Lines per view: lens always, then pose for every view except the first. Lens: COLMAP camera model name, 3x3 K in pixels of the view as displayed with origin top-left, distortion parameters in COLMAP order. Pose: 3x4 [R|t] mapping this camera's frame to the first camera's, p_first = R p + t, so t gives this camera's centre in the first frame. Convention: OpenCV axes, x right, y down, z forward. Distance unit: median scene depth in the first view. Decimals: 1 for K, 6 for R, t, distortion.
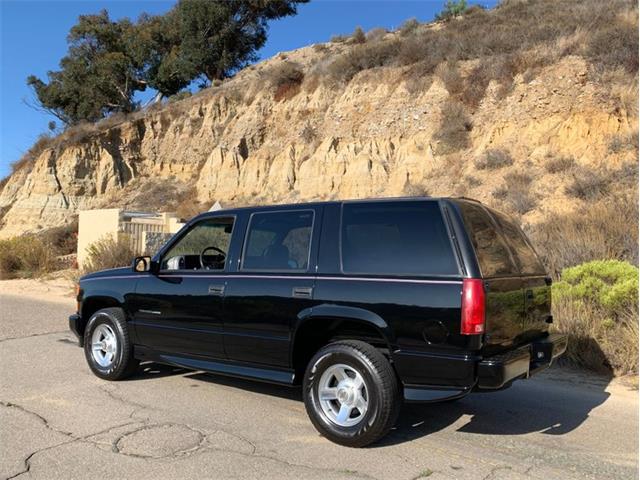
lens RADIAL K [[558.3, 0, 319.4], [0, 558.3, 241.2], [0, 0, 1]] dist [0.072007, -0.157360]
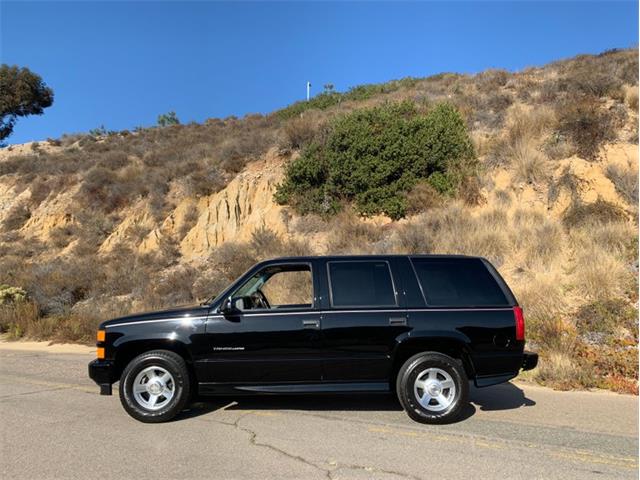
lens RADIAL K [[487.2, 0, 318.0], [0, 487.2, 239.8], [0, 0, 1]] dist [0.065087, -0.083890]
pose [[0.968910, 0.006679, 0.247322, 0.680039], [0.011513, 0.997336, -0.072036, -0.002122], [-0.247144, 0.072644, 0.966252, -0.668237]]
